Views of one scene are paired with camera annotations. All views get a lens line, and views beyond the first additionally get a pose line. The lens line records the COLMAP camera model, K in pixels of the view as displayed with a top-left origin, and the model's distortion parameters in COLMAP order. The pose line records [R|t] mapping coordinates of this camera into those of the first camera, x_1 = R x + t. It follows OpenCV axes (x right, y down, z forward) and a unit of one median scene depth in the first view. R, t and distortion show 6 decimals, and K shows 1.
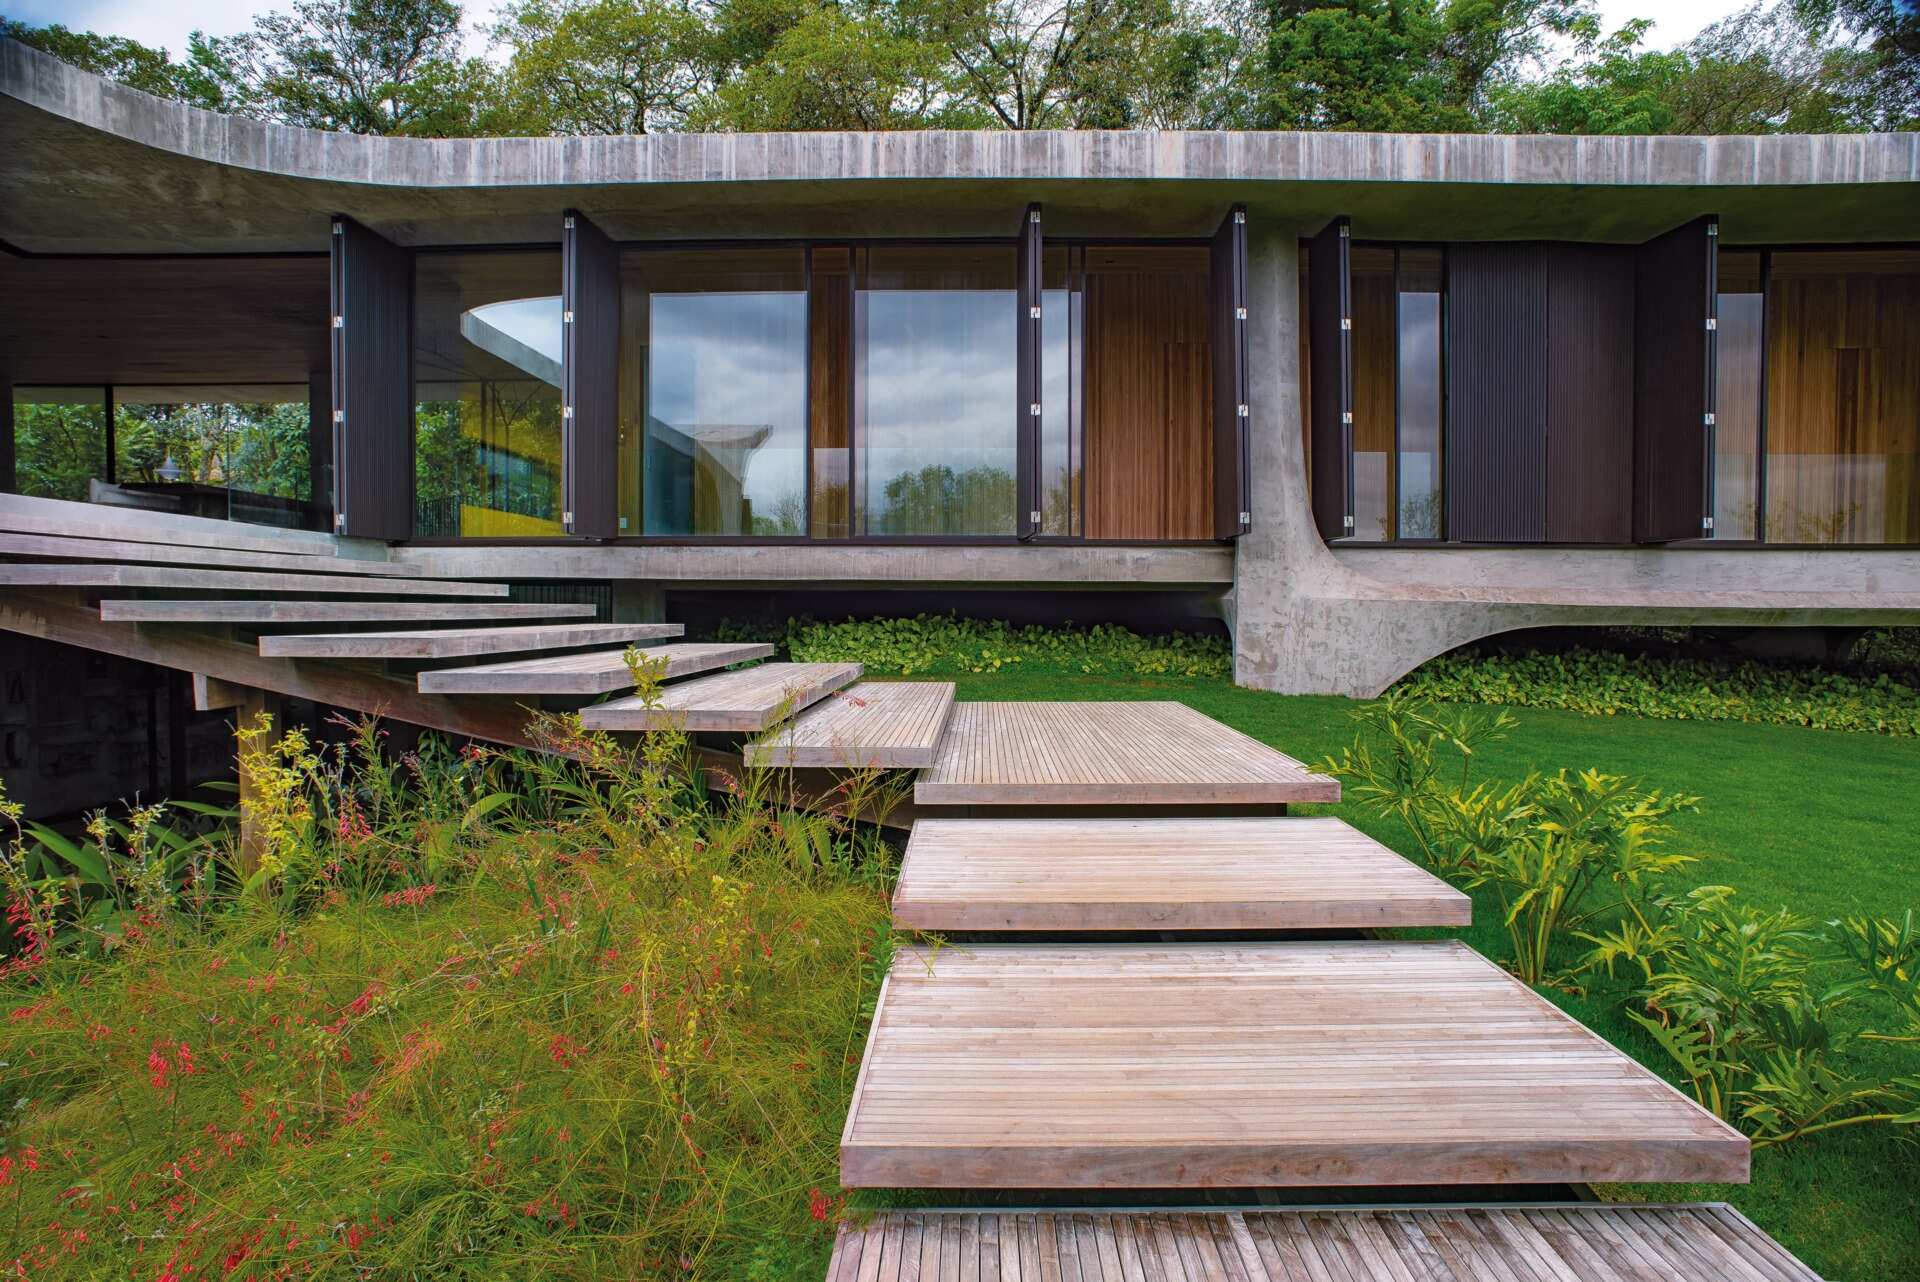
lens RADIAL K [[1085.8, 0, 960.0], [0, 1085.8, 641.0], [0, 0, 1]] dist [-0.092858, 0.067181]
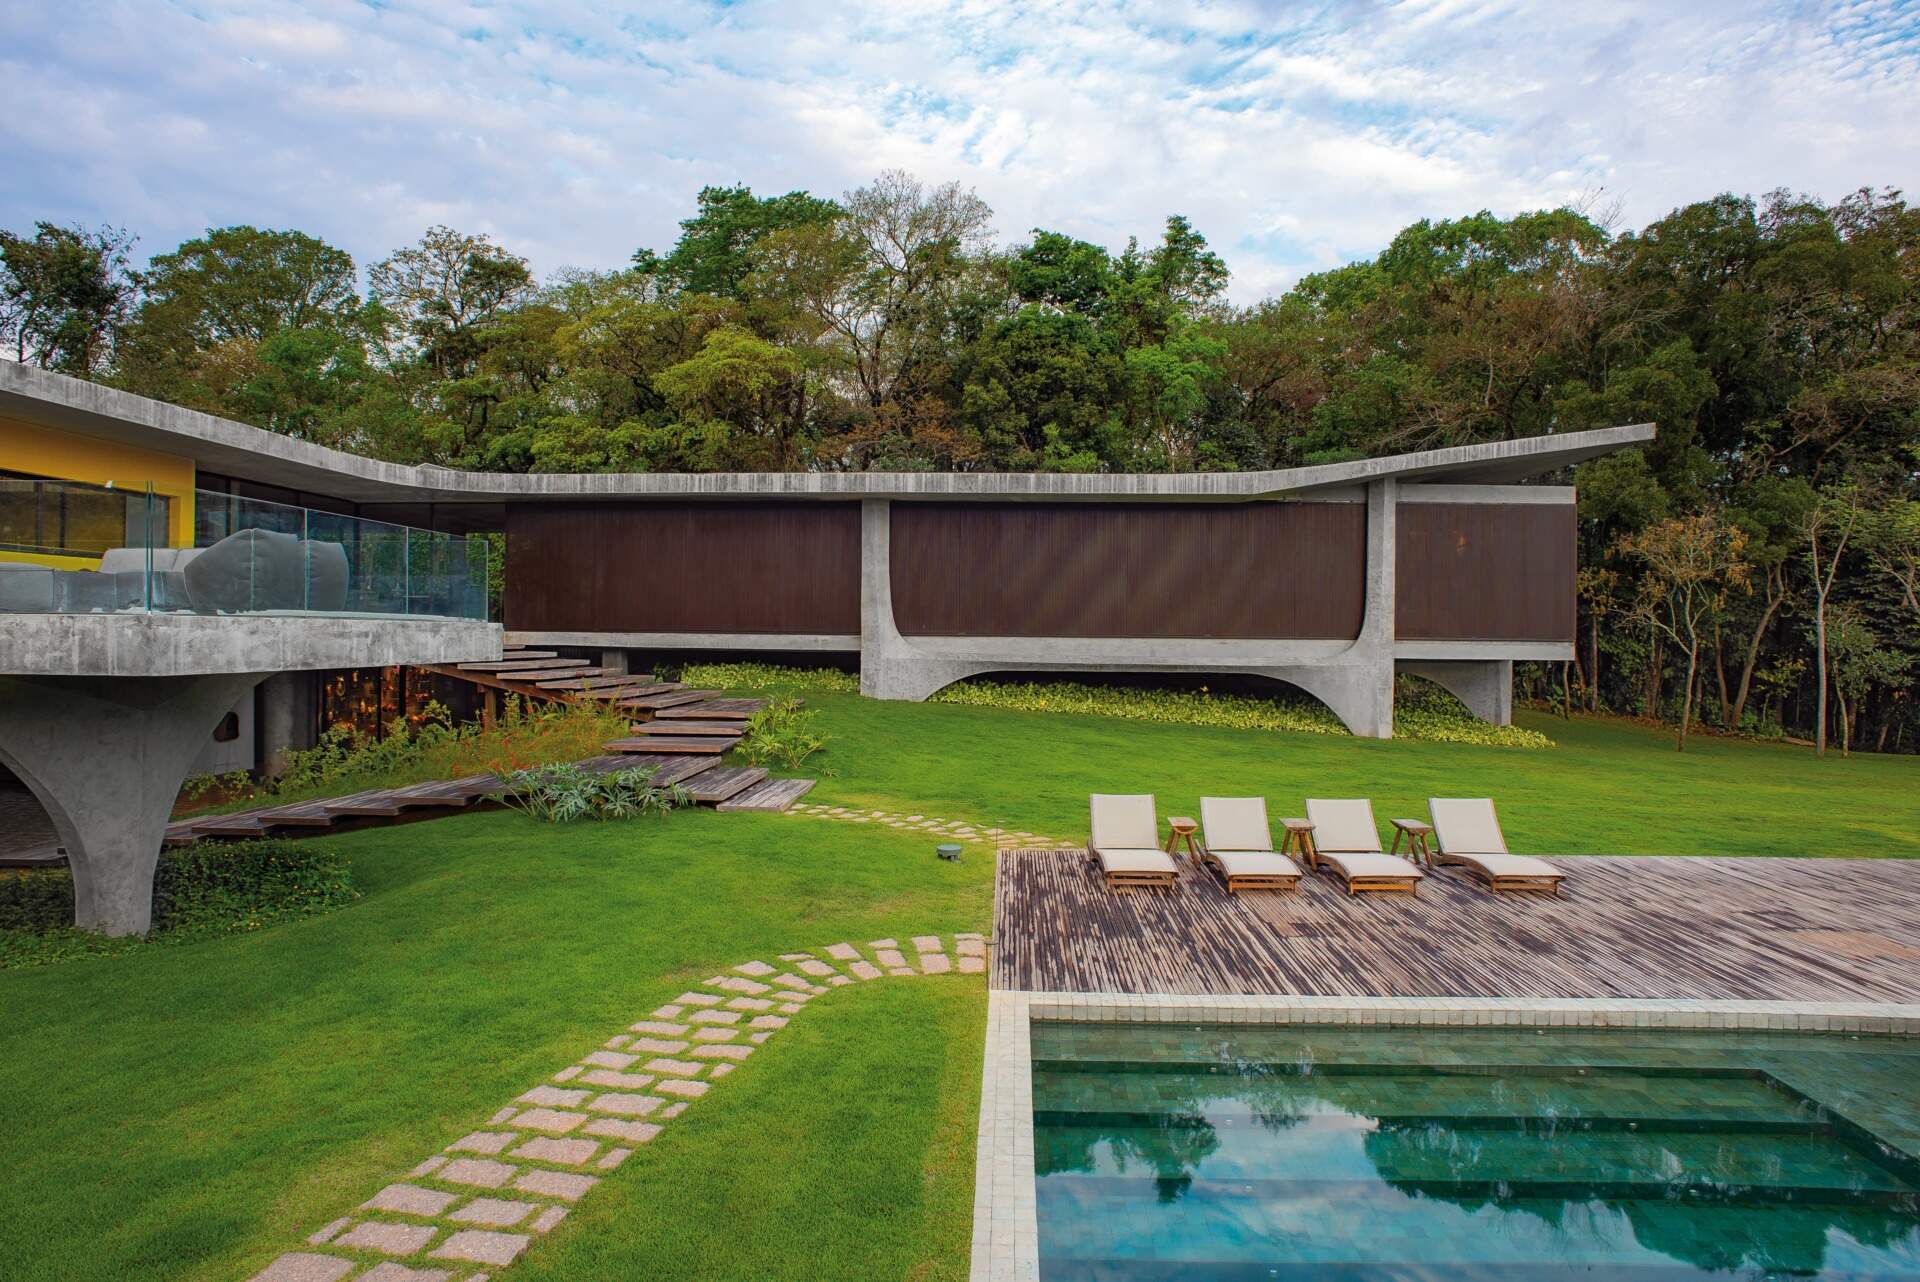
lens RADIAL K [[1085.8, 0, 960.0], [0, 1085.8, 641.0], [0, 0, 1]] dist [-0.092858, 0.067181]
pose [[0.999450, 0.007678, -0.032246, 0.622334], [-0.008539, 0.999609, -0.026624, -0.017176], [0.032029, 0.026885, 0.999125, -1.526867]]
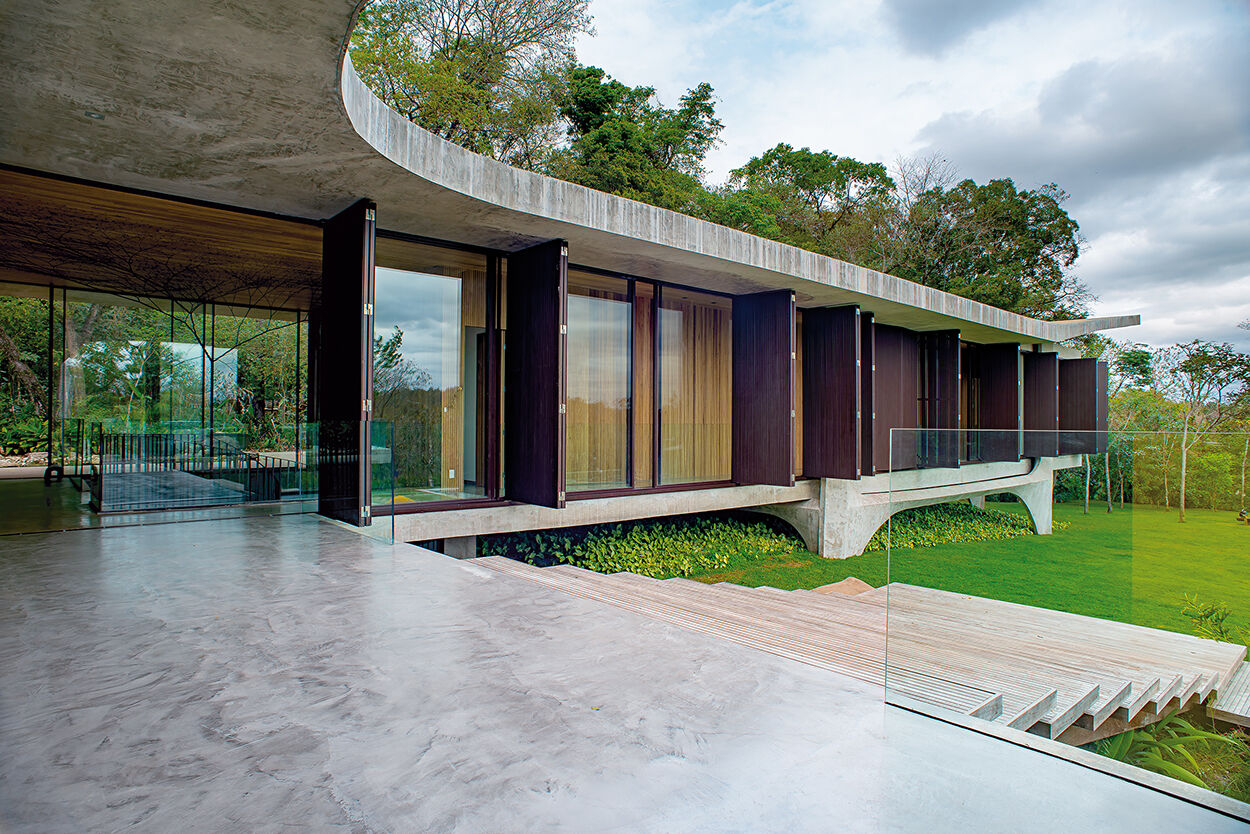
lens RADIAL K [[706.9, 0, 625.0], [0, 706.9, 417.0], [0, 0, 1]] dist [-0.092858, 0.067181]
pose [[0.742740, 0.006574, 0.669547, -0.900476], [0.013664, 0.999595, -0.024972, -0.195928], [-0.669440, 0.027697, 0.742350, 0.389624]]
